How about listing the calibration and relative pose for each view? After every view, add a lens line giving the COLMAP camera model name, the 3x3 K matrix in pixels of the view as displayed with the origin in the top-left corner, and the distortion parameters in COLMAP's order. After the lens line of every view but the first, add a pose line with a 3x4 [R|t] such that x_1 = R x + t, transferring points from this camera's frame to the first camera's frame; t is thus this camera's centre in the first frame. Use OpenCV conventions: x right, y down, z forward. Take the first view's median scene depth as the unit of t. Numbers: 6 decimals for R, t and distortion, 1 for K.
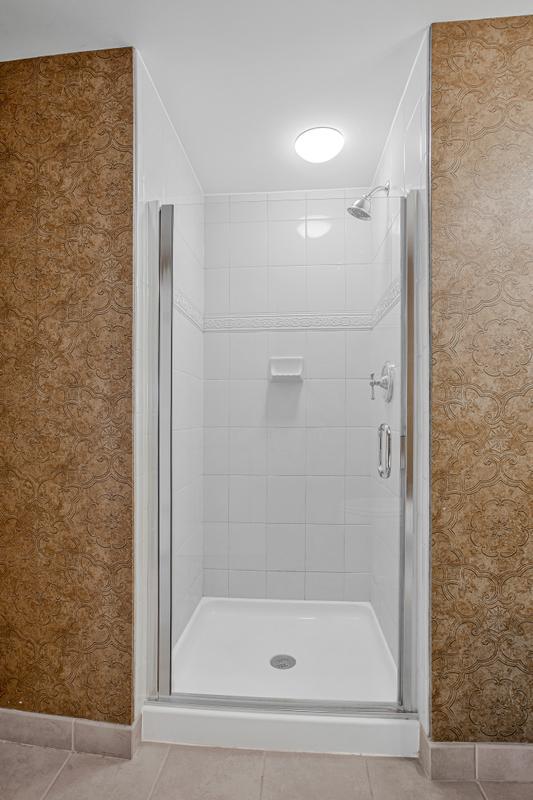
lens RADIAL K [[448.2, 0, 265.1], [0, 448.2, 380.5], [0, 0, 1]] dist [-0.021415, 0.000138]
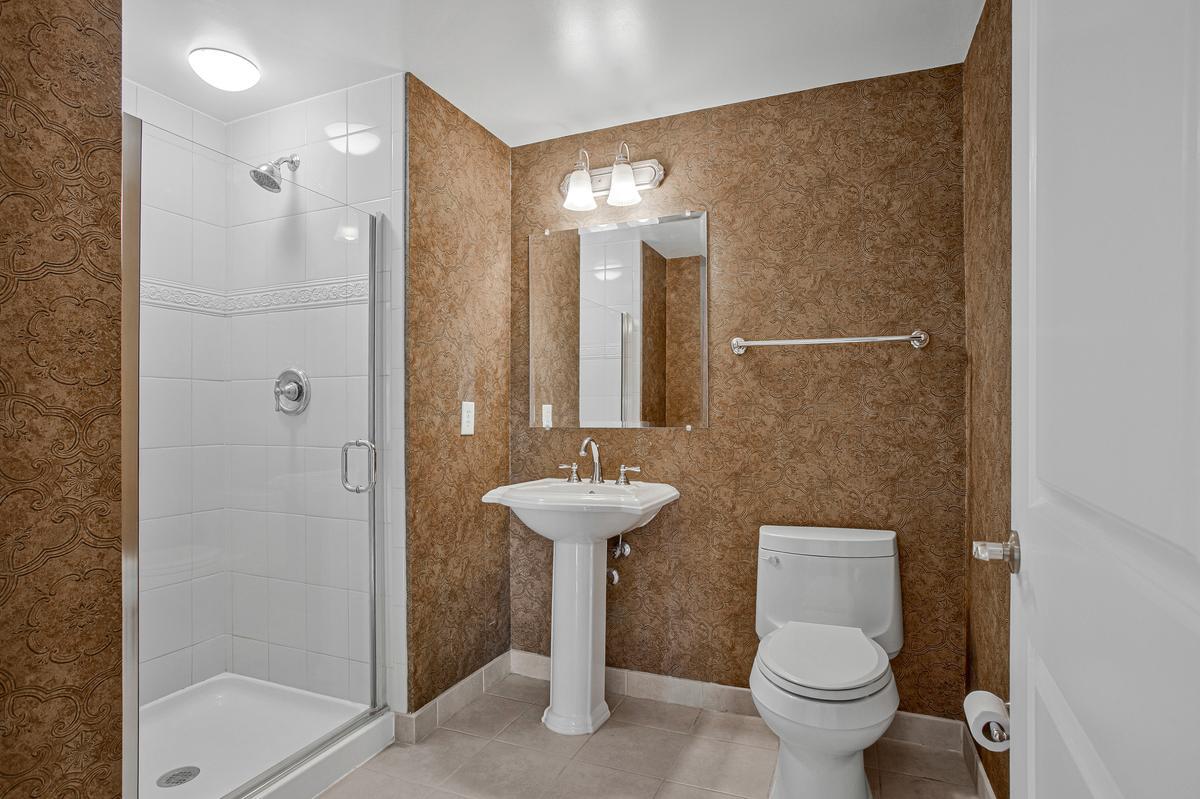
lens RADIAL K [[595.7, 0, 606.8], [0, 595.7, 409.4], [0, 0, 1]] dist [-0.076965, 0.037251]
pose [[0.305078, 0.011019, 0.952264, -0.850615], [-0.034260, 0.999413, -0.000589, 0.006402], [-0.951711, -0.032444, 0.305276, 0.072594]]
